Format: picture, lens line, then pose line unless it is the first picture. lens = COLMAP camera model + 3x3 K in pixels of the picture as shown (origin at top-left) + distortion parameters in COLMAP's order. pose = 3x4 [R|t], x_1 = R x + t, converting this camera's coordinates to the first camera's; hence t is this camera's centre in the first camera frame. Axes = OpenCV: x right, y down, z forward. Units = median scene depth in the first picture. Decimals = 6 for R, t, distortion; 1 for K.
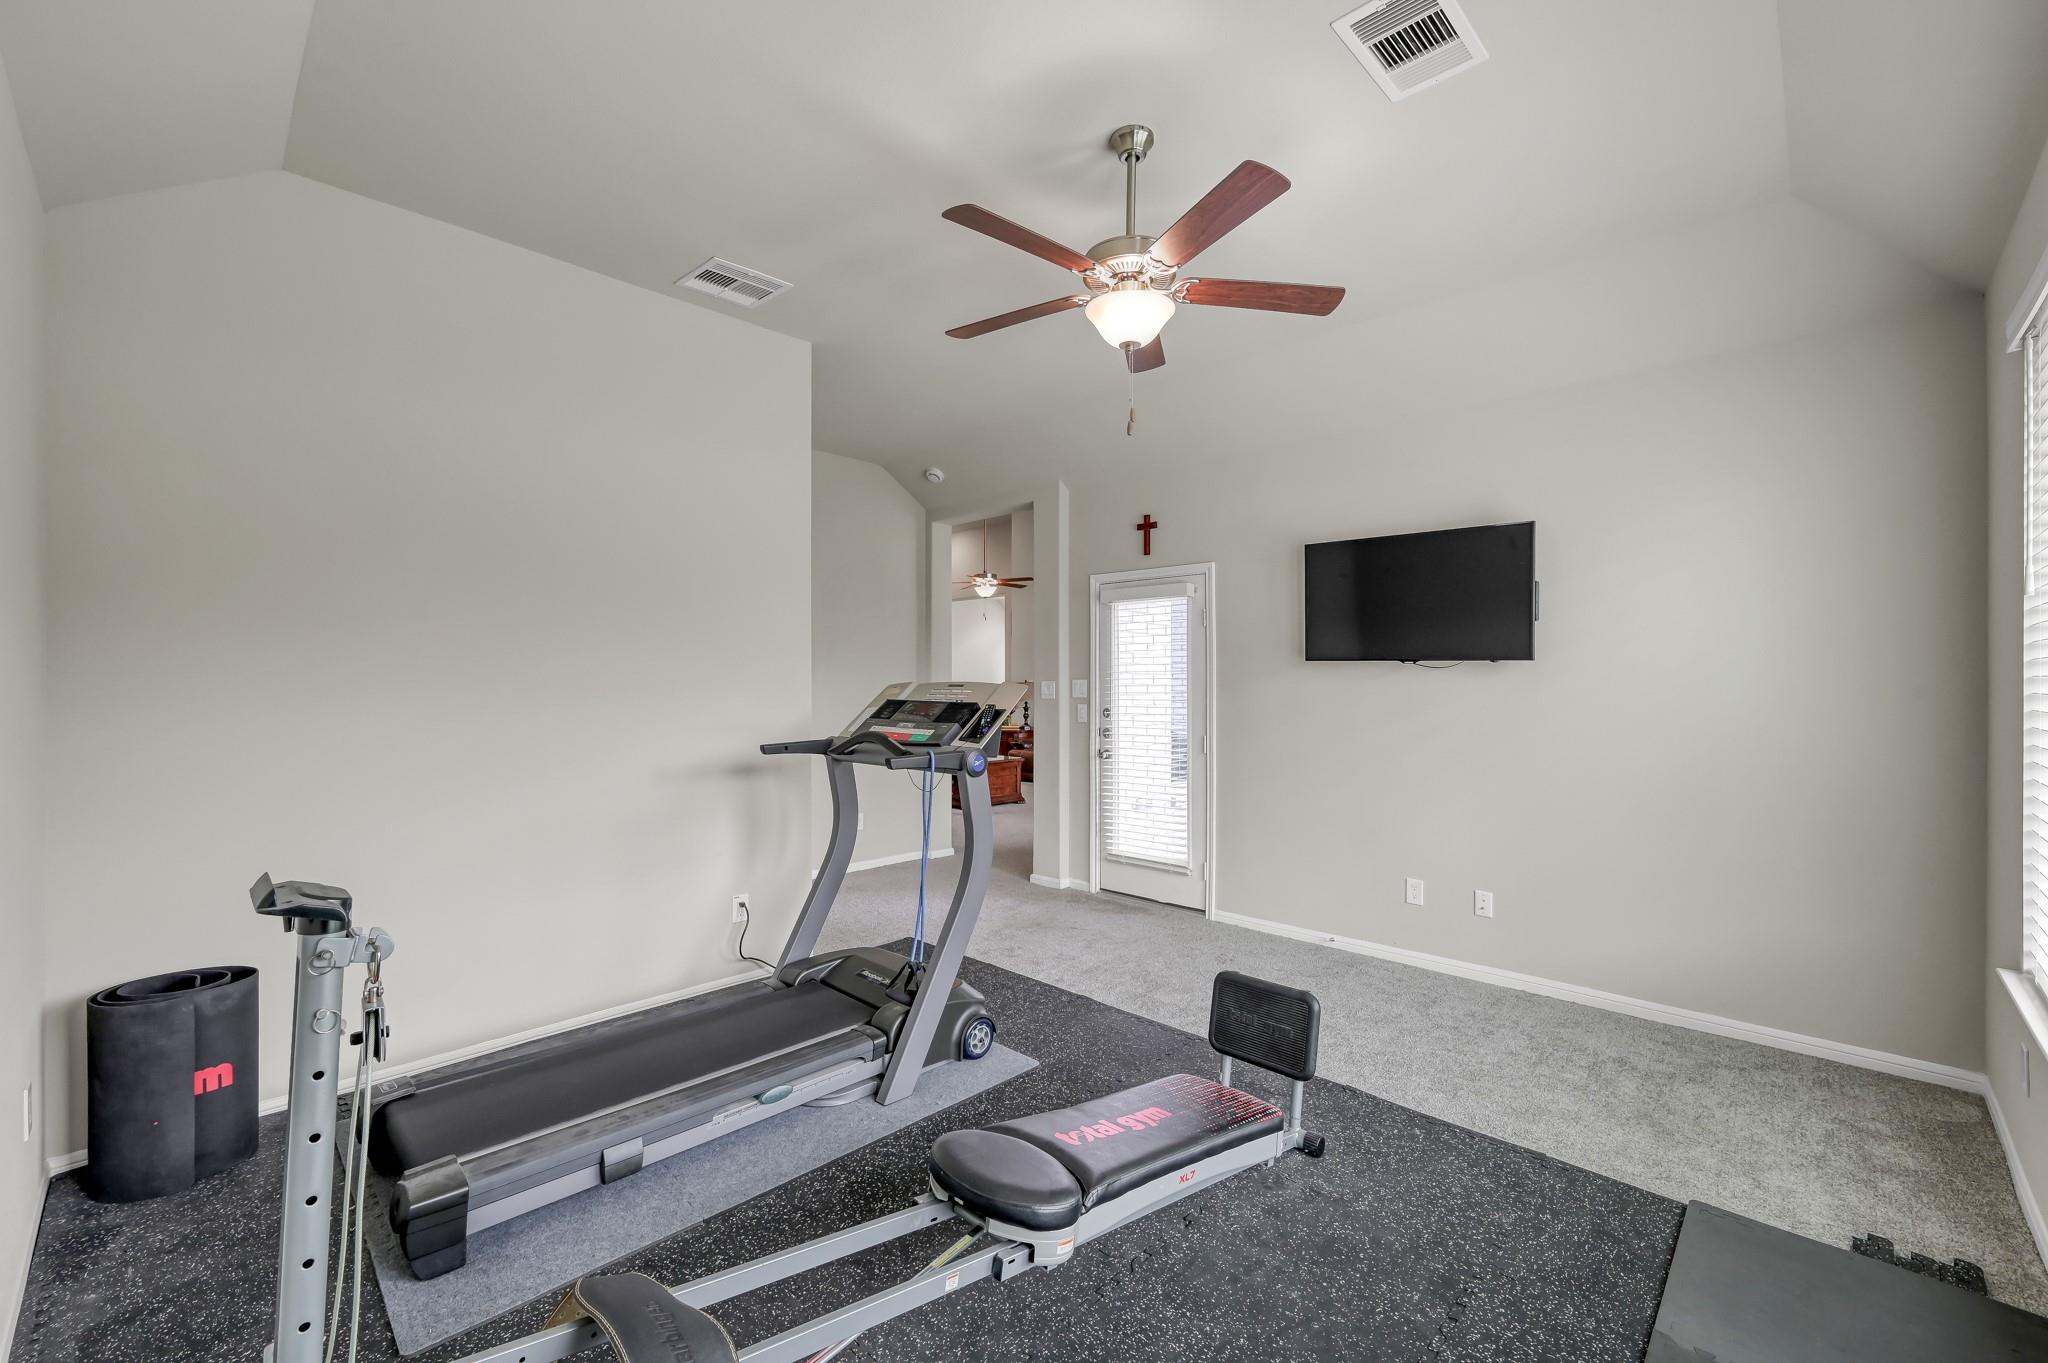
lens RADIAL K [[833.7, 0, 1024.0], [0, 833.7, 681.5], [0, 0, 1]] dist [-0.003420, -0.000075]
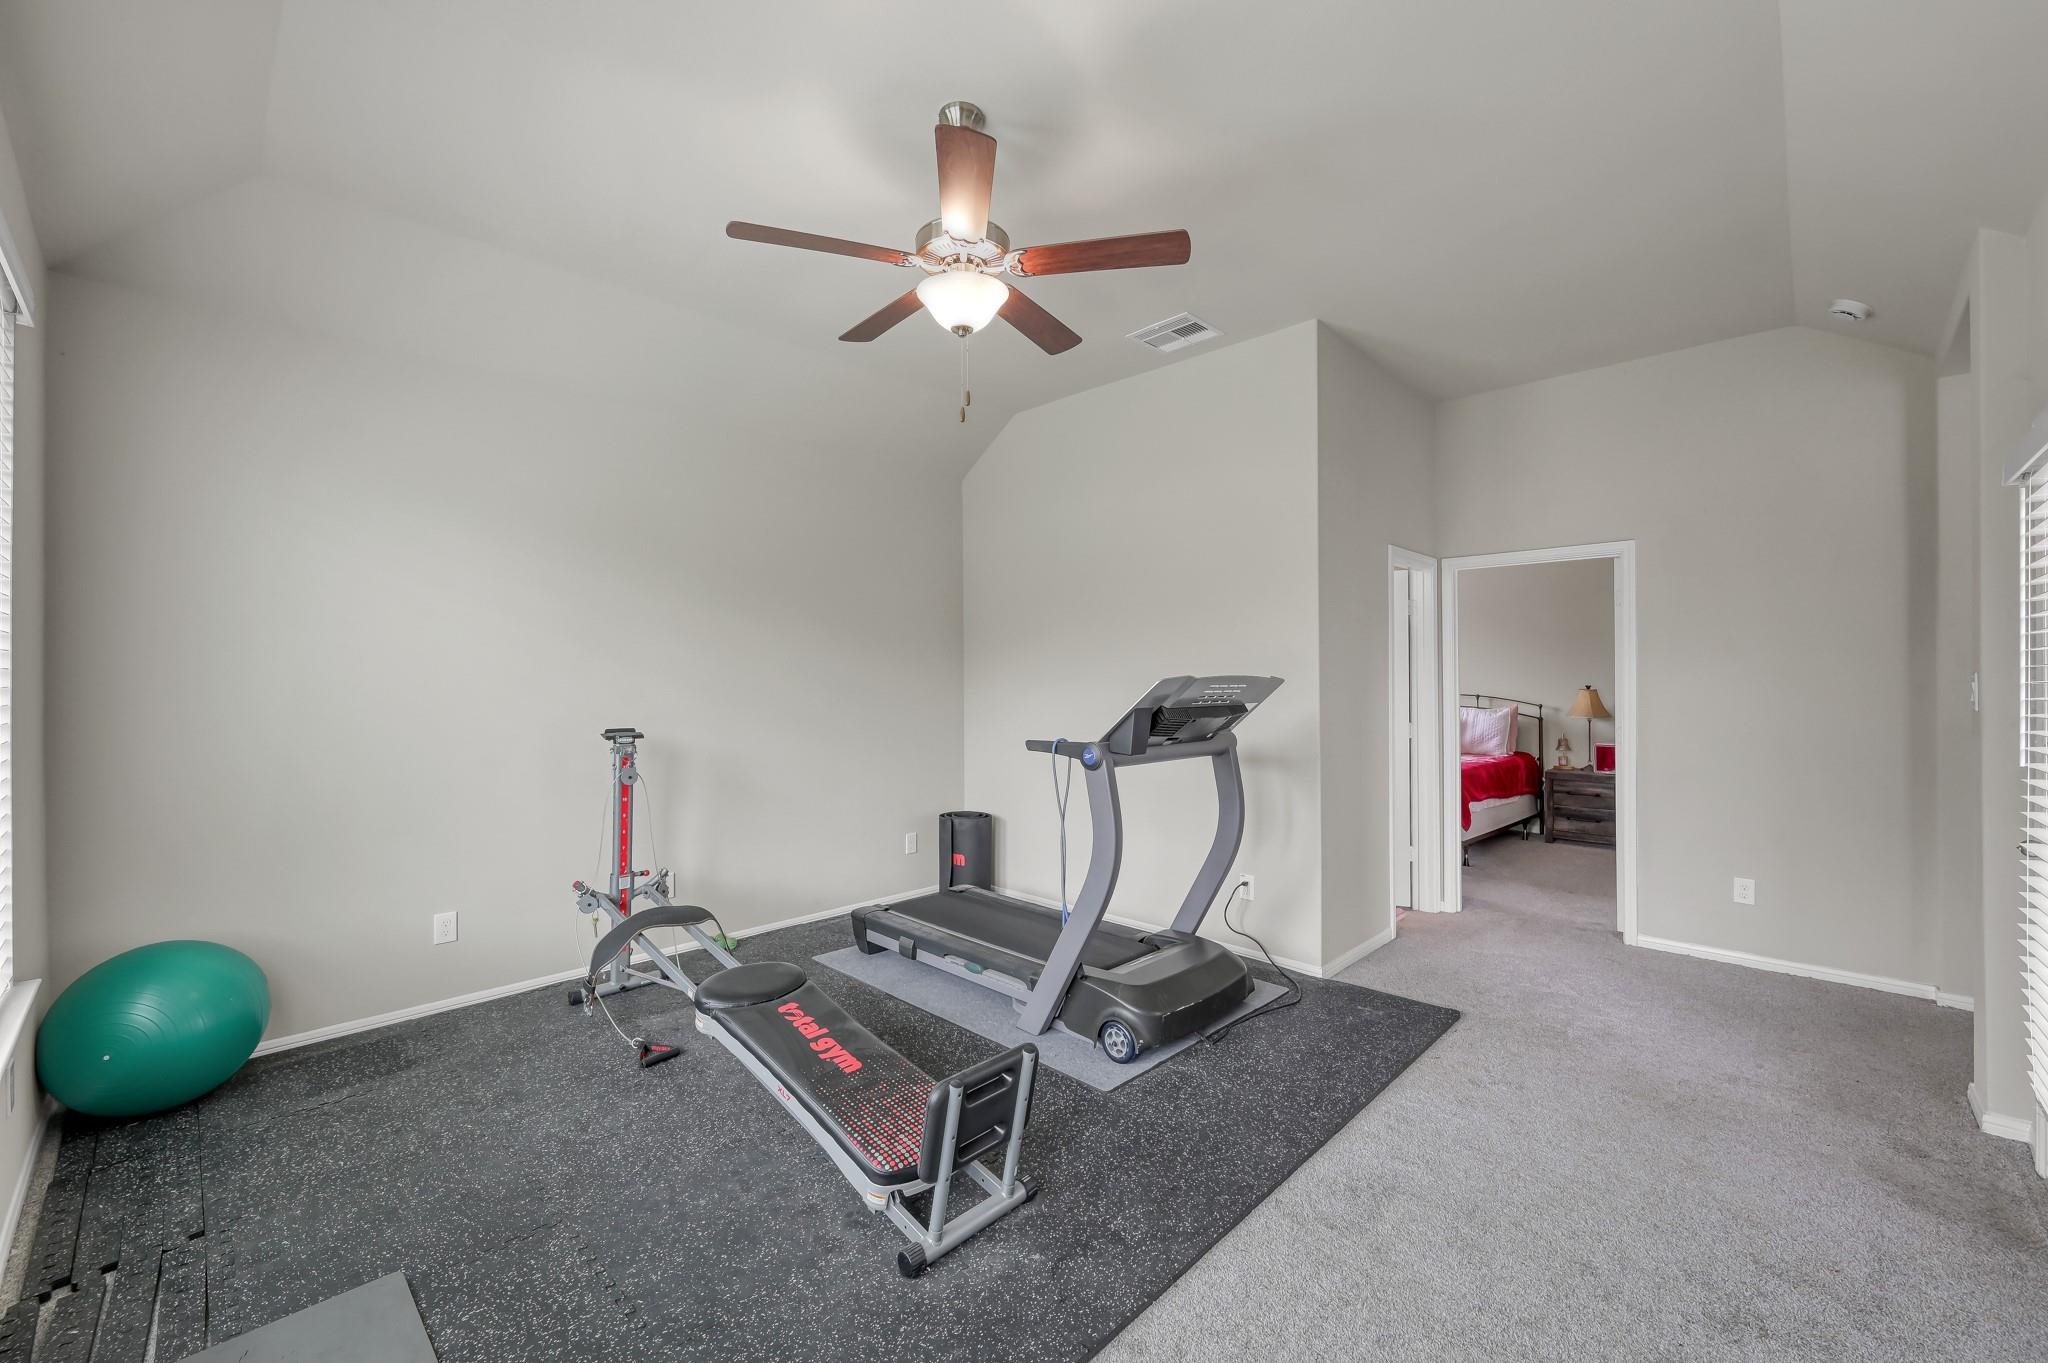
lens RADIAL K [[823.8, 0, 1024.0], [0, 823.8, 681.5], [0, 0, 1]] dist [-0.000843, -0.000010]
pose [[0.006790, 0.002301, -0.999974, 1.281974], [-0.000825, 0.999997, 0.002296, 0.006544], [0.999977, 0.000809, 0.006792, 1.250785]]
